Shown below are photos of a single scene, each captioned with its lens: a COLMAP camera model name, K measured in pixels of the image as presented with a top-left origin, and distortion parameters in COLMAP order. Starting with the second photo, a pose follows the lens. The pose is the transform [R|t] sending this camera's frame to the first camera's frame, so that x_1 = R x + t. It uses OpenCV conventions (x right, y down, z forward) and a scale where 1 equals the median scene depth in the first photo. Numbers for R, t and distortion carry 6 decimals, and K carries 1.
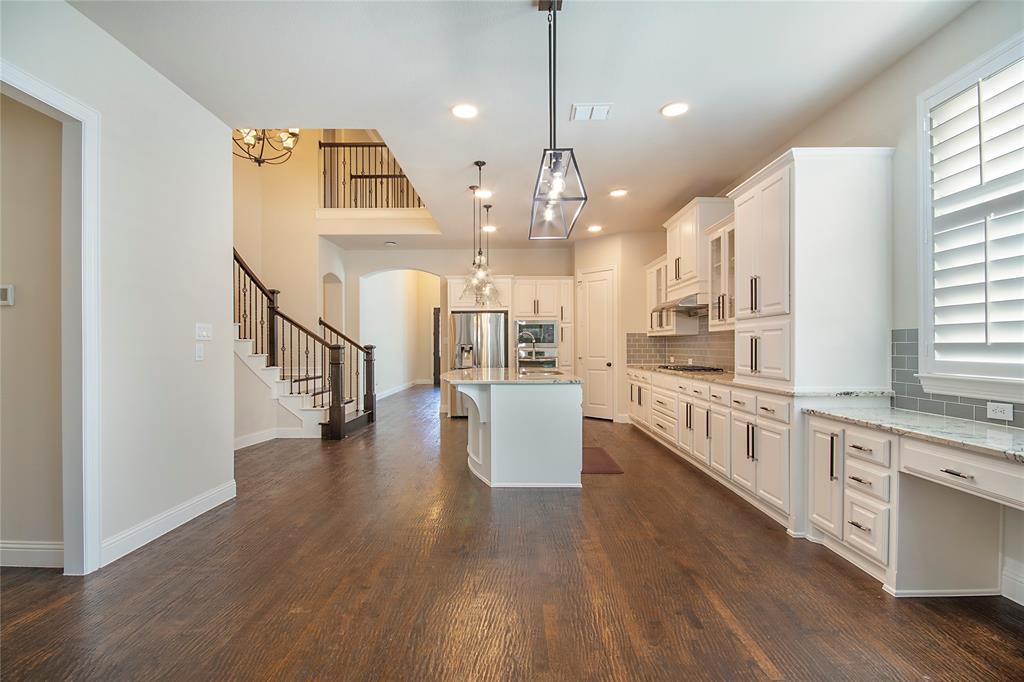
lens RADIAL K [[455.3, 0, 509.5], [0, 455.3, 345.3], [0, 0, 1]] dist [-0.000725, -0.000076]
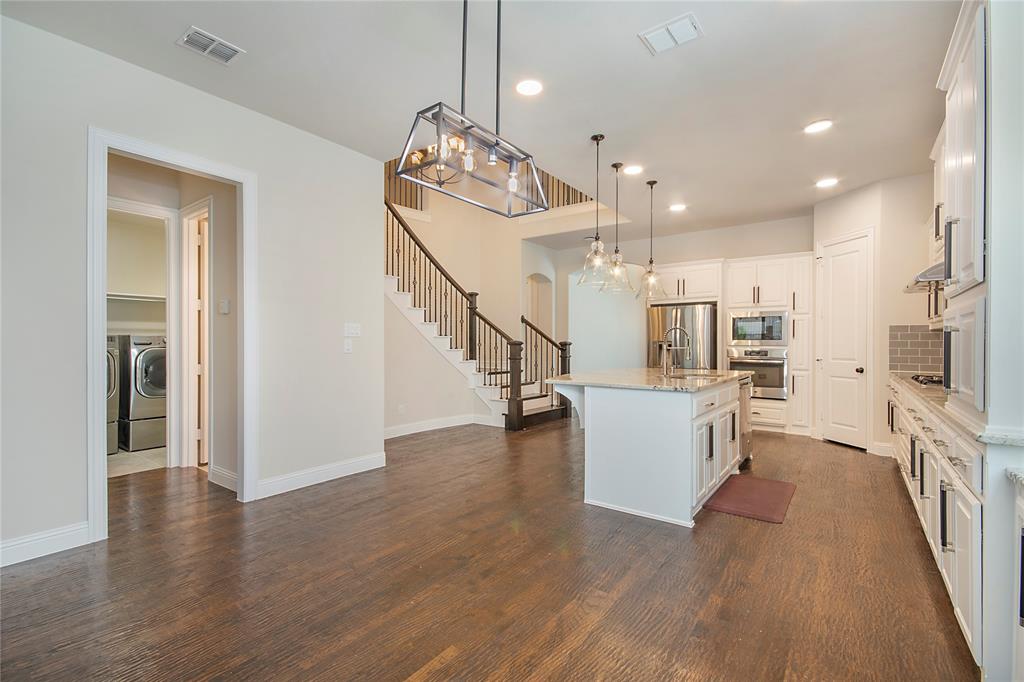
lens RADIAL K [[457.6, 0, 514.3], [0, 457.6, 342.4], [0, 0, 1]] dist [0.001488, 0.000338]
pose [[0.814746, 0.005619, -0.579791, 0.235175], [-0.005492, 0.999983, 0.001974, -0.000255], [0.579792, 0.001576, 0.814763, 0.129021]]
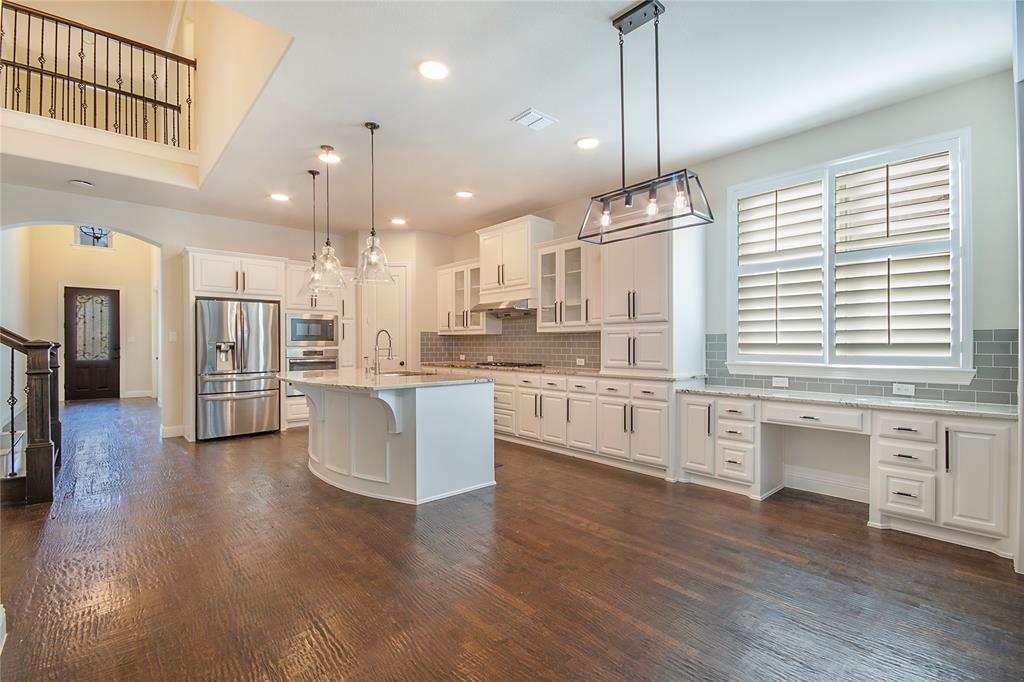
lens RADIAL K [[457.6, 0, 514.3], [0, 457.6, 342.4], [0, 0, 1]] dist [0.001488, 0.000338]
pose [[0.736619, 0.005066, 0.676288, -0.323205], [-0.002543, 0.999986, -0.004722, 0.001277], [-0.676303, 0.001759, 0.736622, 0.144950]]
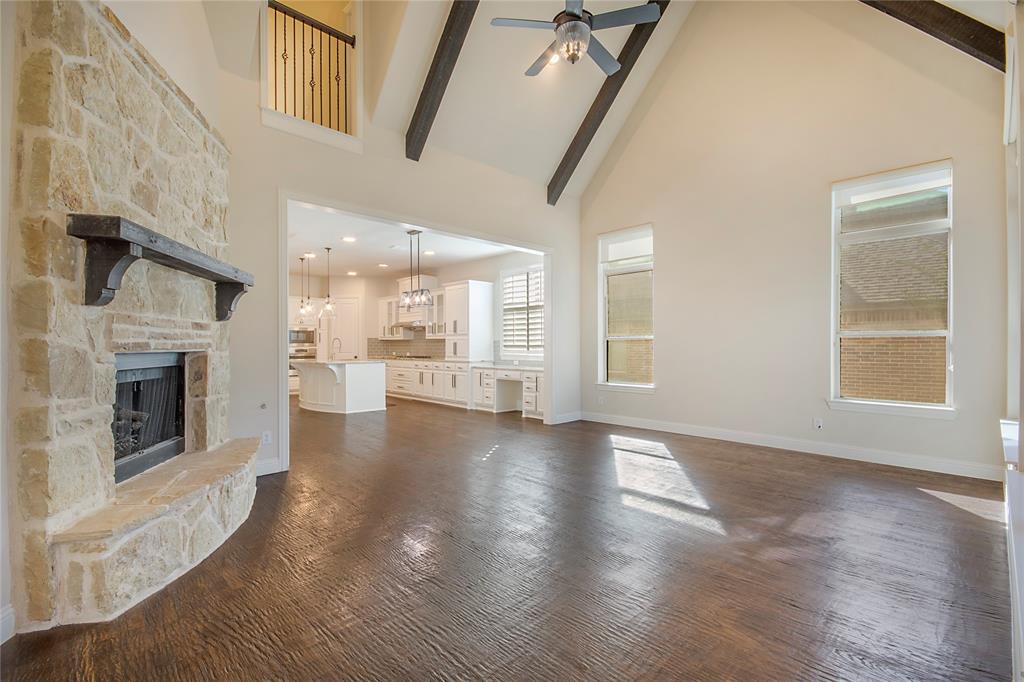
lens RADIAL K [[451.1, 0, 515.1], [0, 451.1, 346.0], [0, 0, 1]] dist [0.001042, -0.007750]
pose [[0.717073, 0.003478, 0.696989, -0.594177], [-0.003842, 0.999992, -0.001036, 0.002839], [-0.696987, -0.001935, 0.717081, -0.648440]]
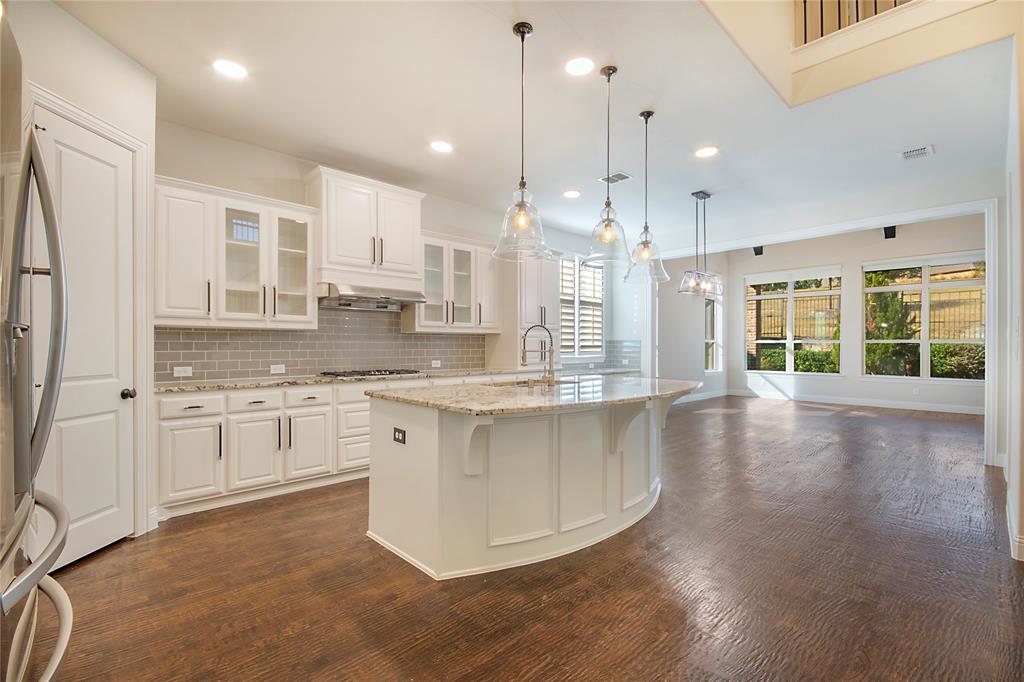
lens RADIAL K [[447.7, 0, 512.0], [0, 447.7, 341.0], [0, 0, 1]] dist [-0.022446, -0.000049]
pose [[-0.697096, 0.006954, 0.716944, -0.331710], [-0.001573, 0.999936, -0.011228, 0.001058], [-0.716976, -0.008955, -0.697040, 1.242721]]
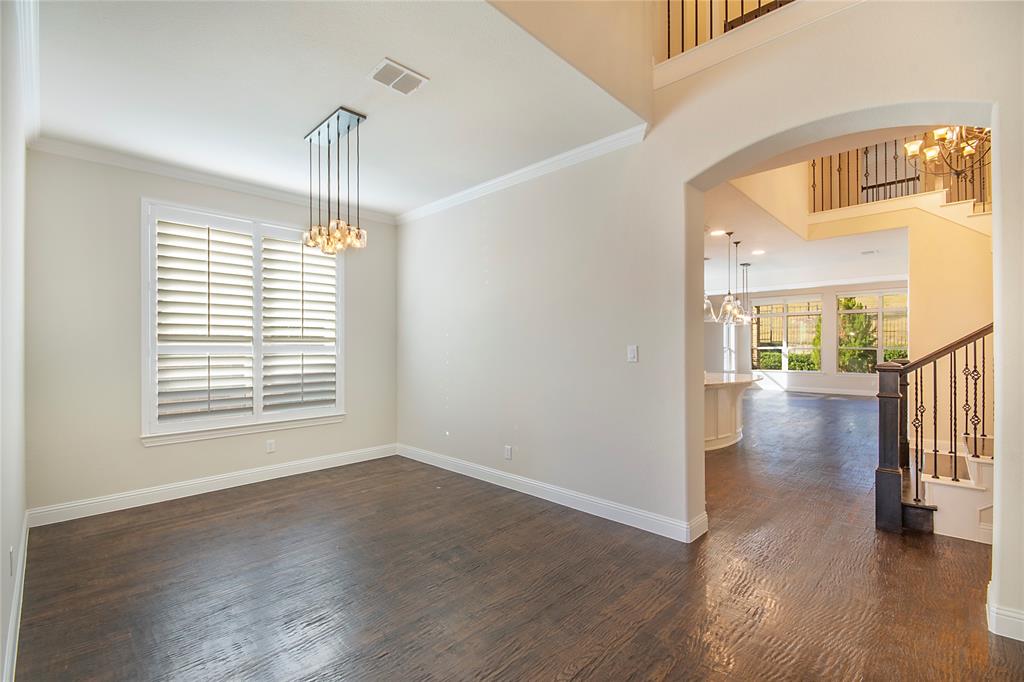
lens RADIAL K [[451.1, 0, 515.1], [0, 451.1, 346.0], [0, 0, 1]] dist [0.001042, -0.007750]
pose [[-0.736640, 0.006814, 0.676250, -0.415767], [0.005694, 0.999976, -0.003874, -0.029495], [-0.676261, 0.000997, -0.736662, 2.010870]]
